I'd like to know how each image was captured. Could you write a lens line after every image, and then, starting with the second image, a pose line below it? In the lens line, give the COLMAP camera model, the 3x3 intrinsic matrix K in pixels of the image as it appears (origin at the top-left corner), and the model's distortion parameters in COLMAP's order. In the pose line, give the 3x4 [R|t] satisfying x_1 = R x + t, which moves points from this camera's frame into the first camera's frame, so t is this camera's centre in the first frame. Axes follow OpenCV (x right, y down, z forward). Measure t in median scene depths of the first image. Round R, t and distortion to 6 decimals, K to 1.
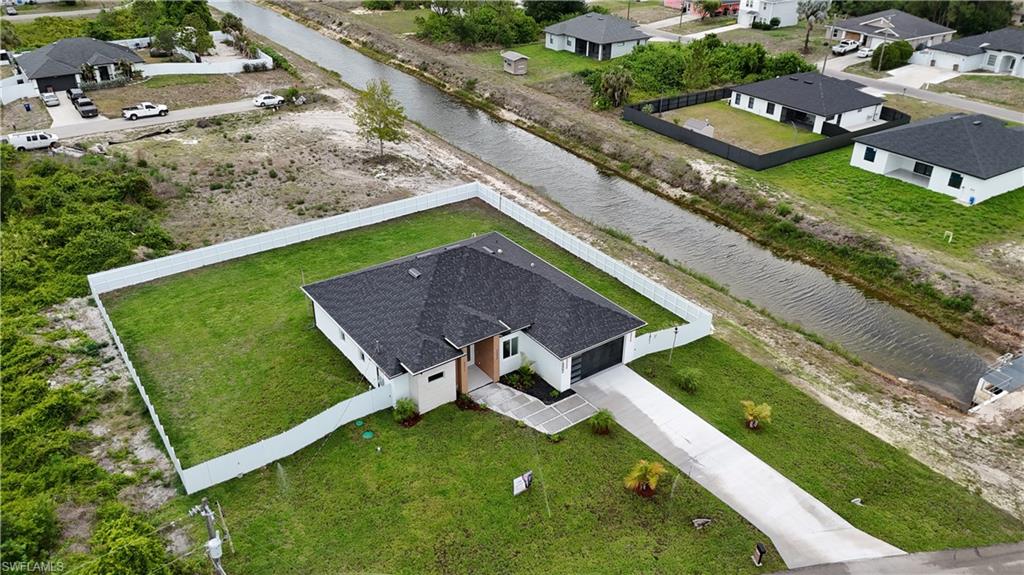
lens RADIAL K [[752.5, 0, 513.6], [0, 752.5, 291.4], [0, 0, 1]] dist [0.090169, -0.093299]
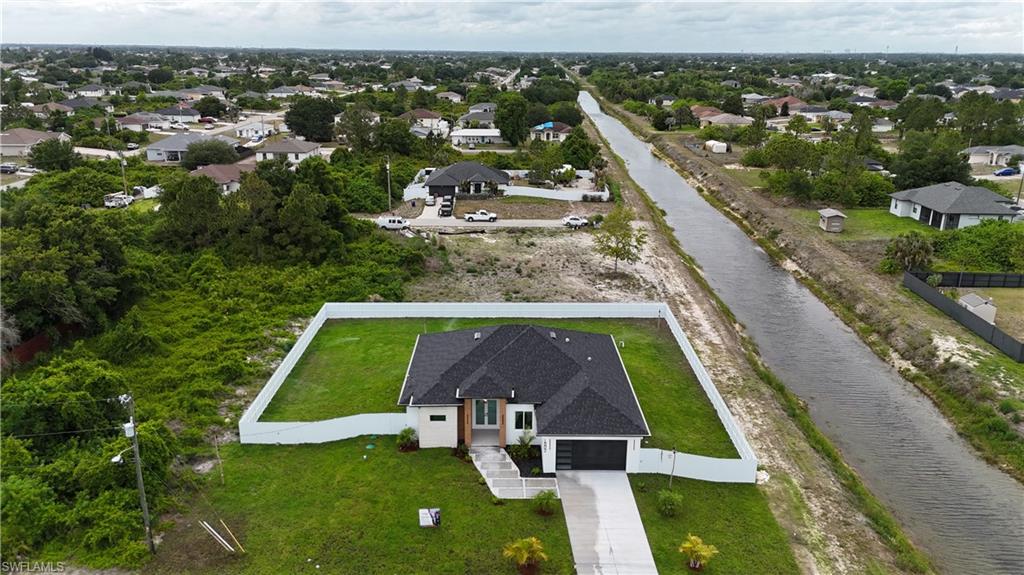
lens RADIAL K [[752.5, 0, 513.6], [0, 752.5, 291.4], [0, 0, 1]] dist [0.090169, -0.093299]
pose [[0.821152, 0.174182, -0.543479, 0.304713], [-0.281463, 0.952020, -0.120150, 0.019148], [0.496475, 0.251631, 0.830779, 0.032242]]
